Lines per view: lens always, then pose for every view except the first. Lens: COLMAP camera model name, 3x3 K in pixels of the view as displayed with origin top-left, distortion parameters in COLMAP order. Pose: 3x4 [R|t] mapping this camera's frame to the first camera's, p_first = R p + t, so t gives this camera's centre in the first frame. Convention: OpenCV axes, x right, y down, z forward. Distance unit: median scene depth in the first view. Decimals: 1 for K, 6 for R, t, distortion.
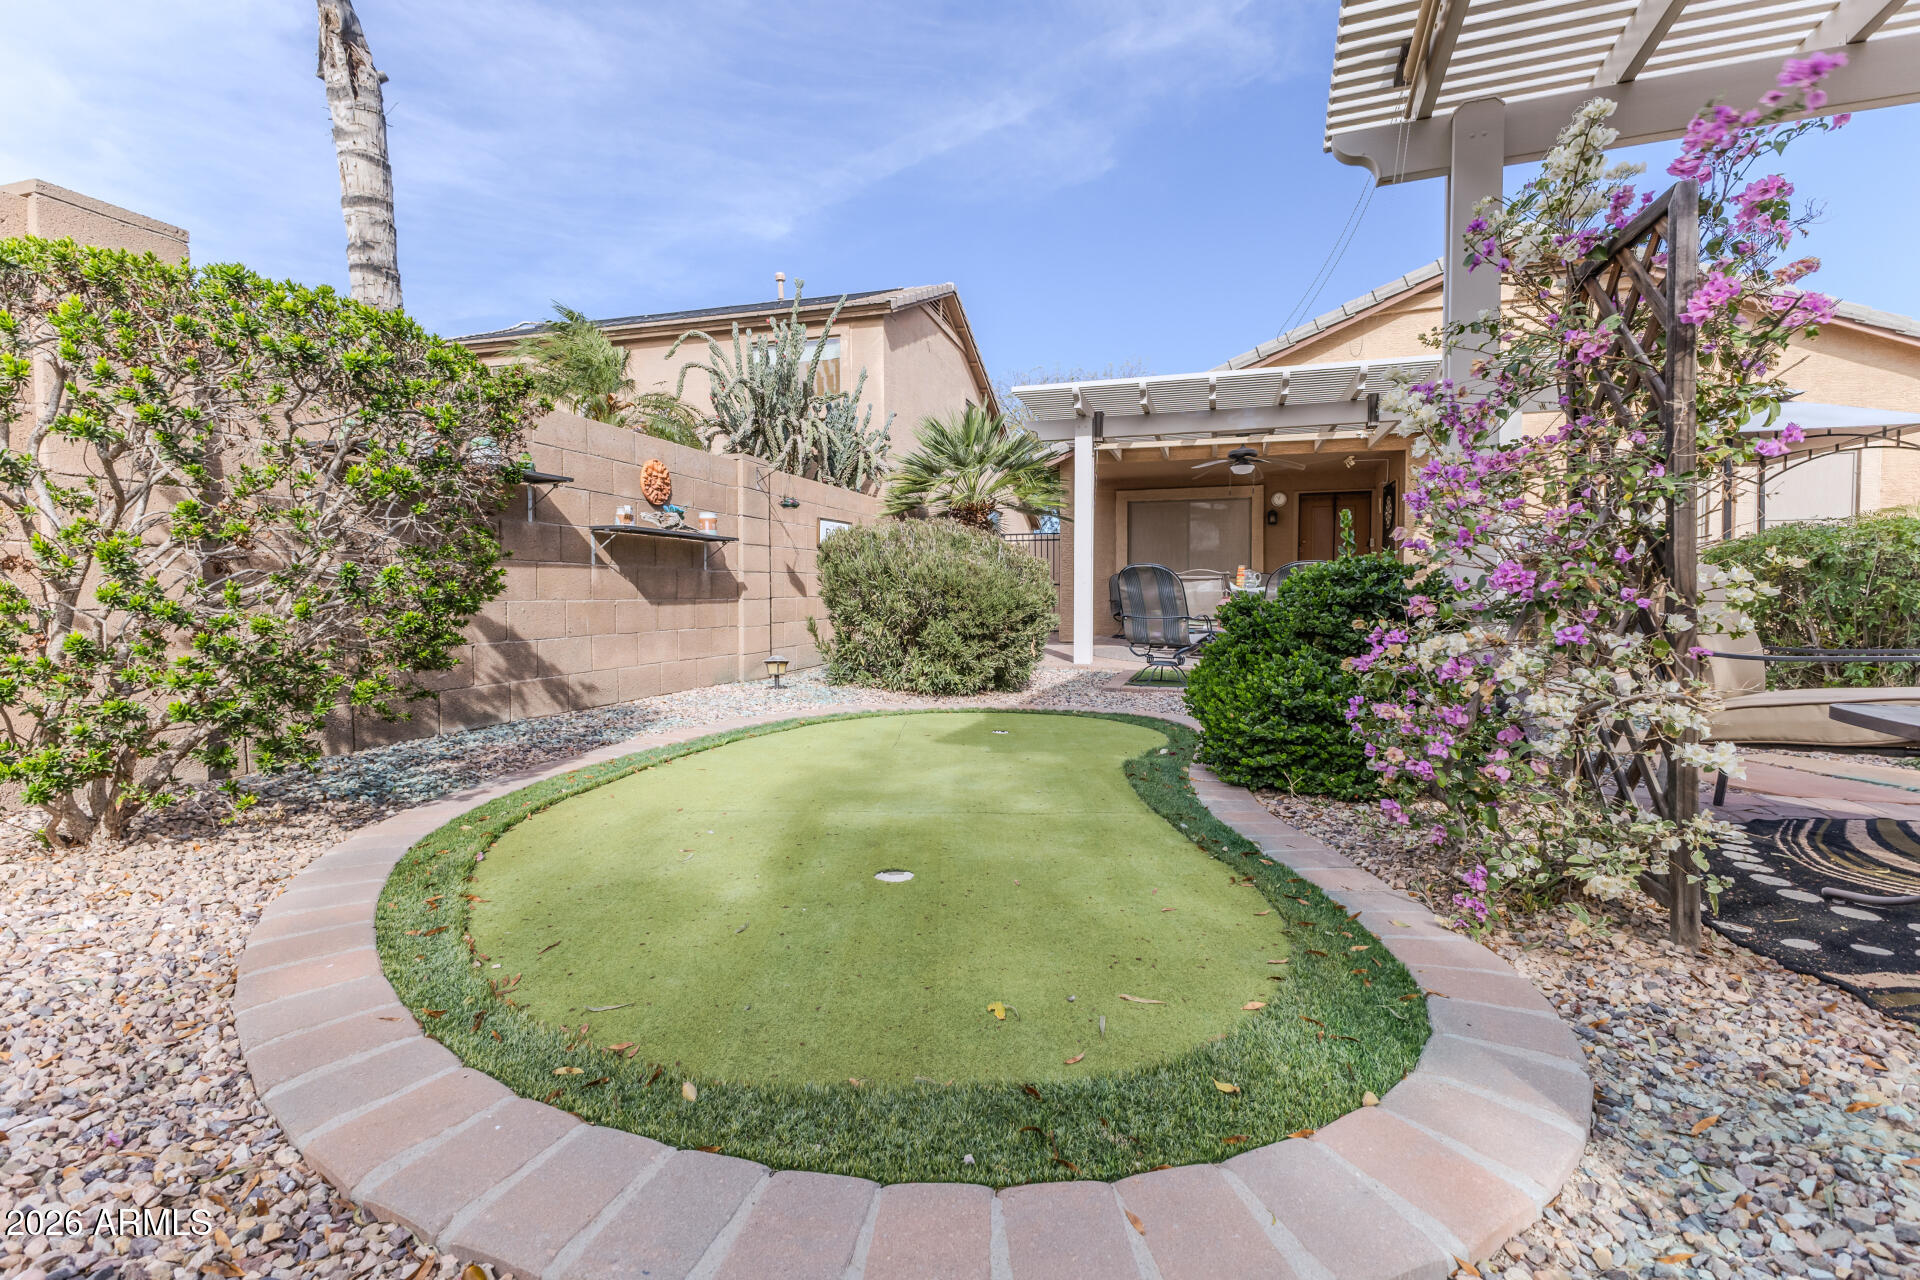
lens RADIAL K [[830.1, 0, 959.7], [0, 830.1, 620.3], [0, 0, 1]] dist [0.015420, -0.004557]
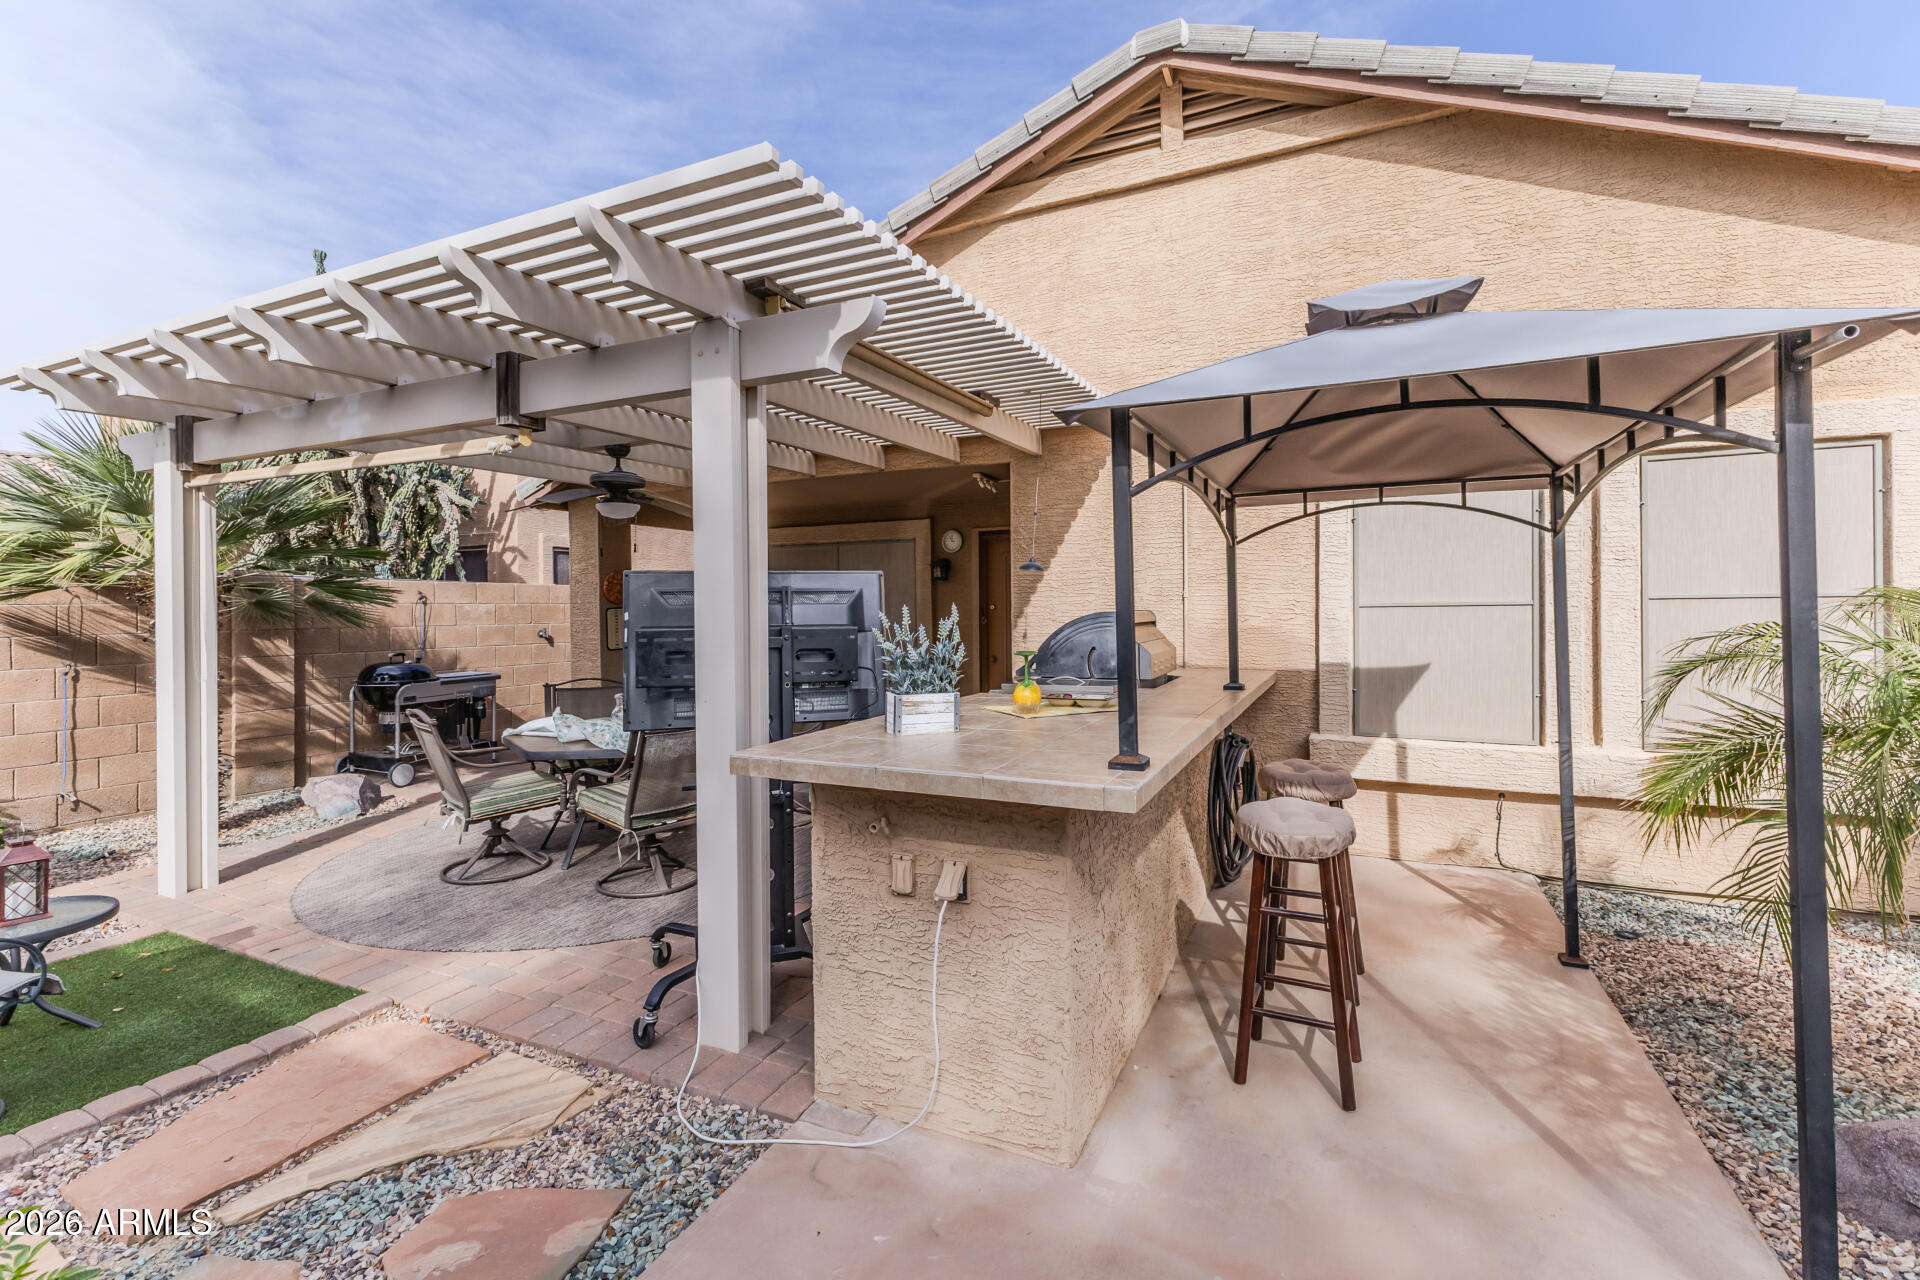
lens RADIAL K [[837.1, 0, 960.1], [0, 837.1, 623.3], [0, 0, 1]] dist [0.004919, -0.000098]
pose [[0.990485, -0.003562, -0.137578, 0.718808], [0.001642, 0.999900, -0.014064, -0.110737], [0.137614, 0.013704, 0.990391, 0.547965]]
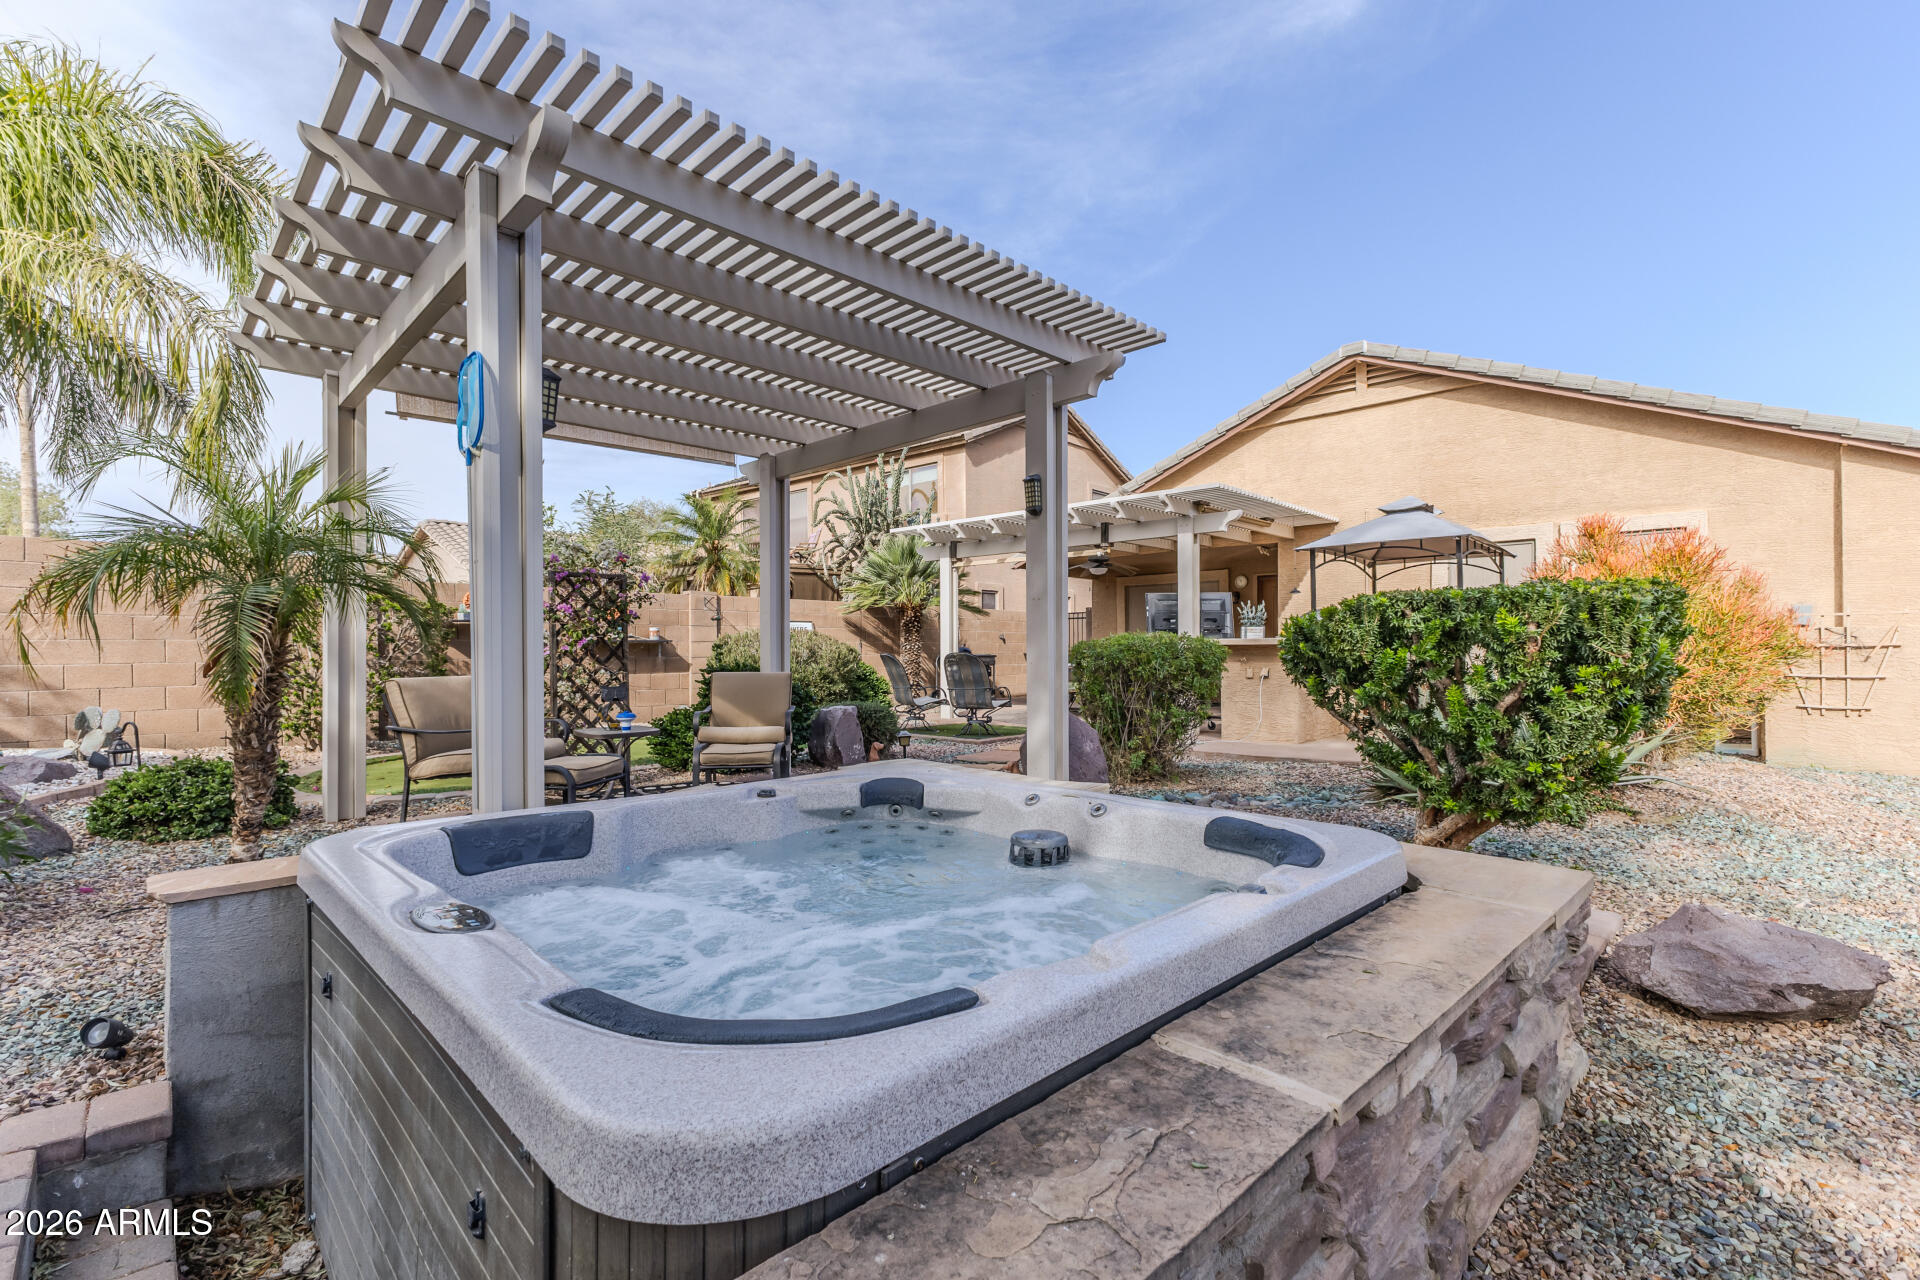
lens RADIAL K [[854.4, 0, 961.2], [0, 854.4, 656.9], [0, 0, 1]] dist [0.008821, -0.000026]
pose [[0.912689, -0.001377, -0.408652, 0.767301], [-0.009705, 0.999639, -0.025044, -0.017444], [0.408539, 0.026823, 0.912347, -0.304218]]
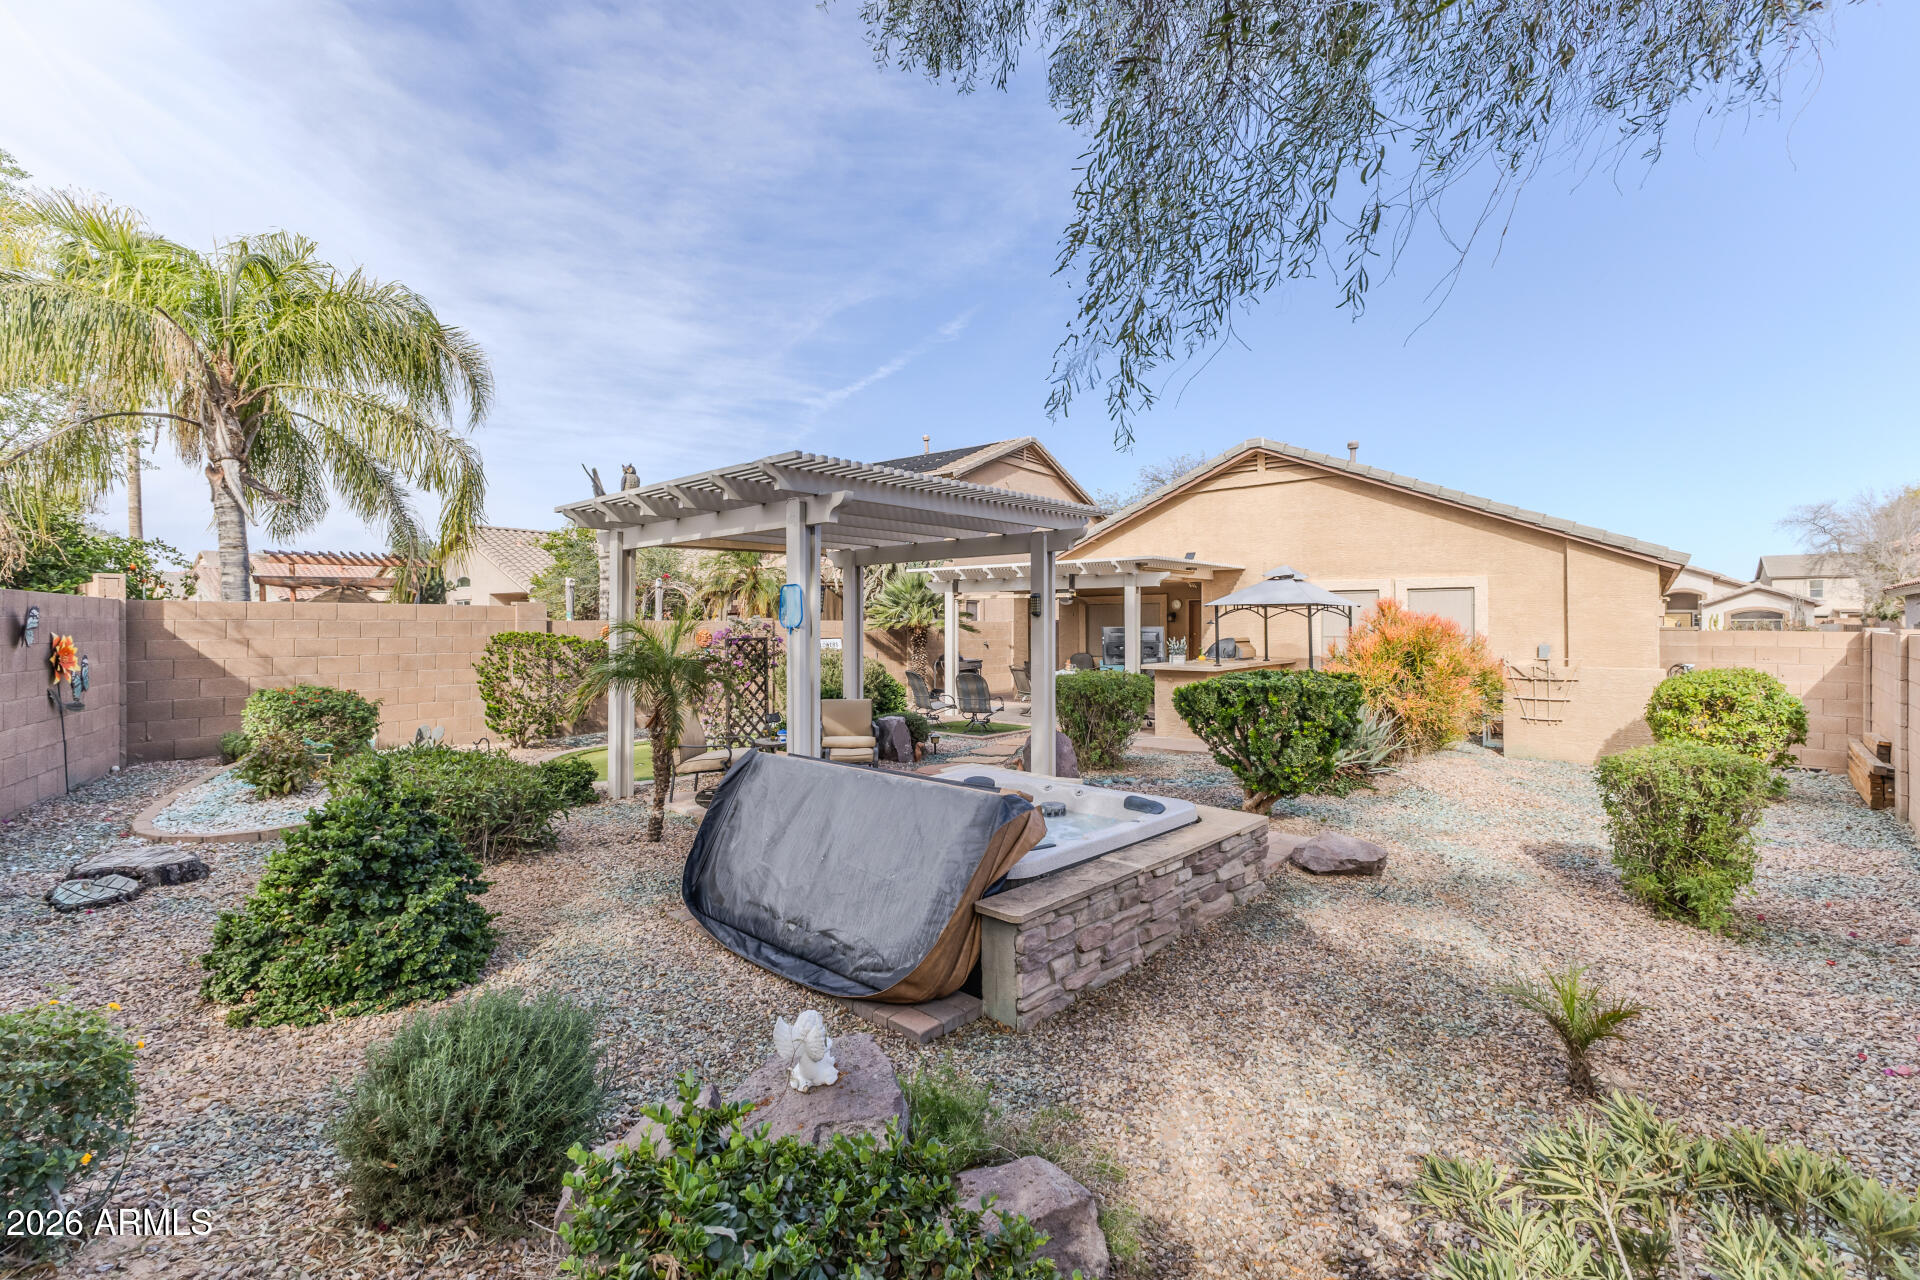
lens RADIAL K [[837.1, 0, 960.1], [0, 837.1, 623.3], [0, 0, 1]] dist [0.004919, -0.000098]
pose [[0.929472, -0.001918, -0.368888, 0.853833], [-0.011989, 0.999301, -0.035403, -0.087459], [0.368698, 0.037329, 0.928799, -0.701260]]
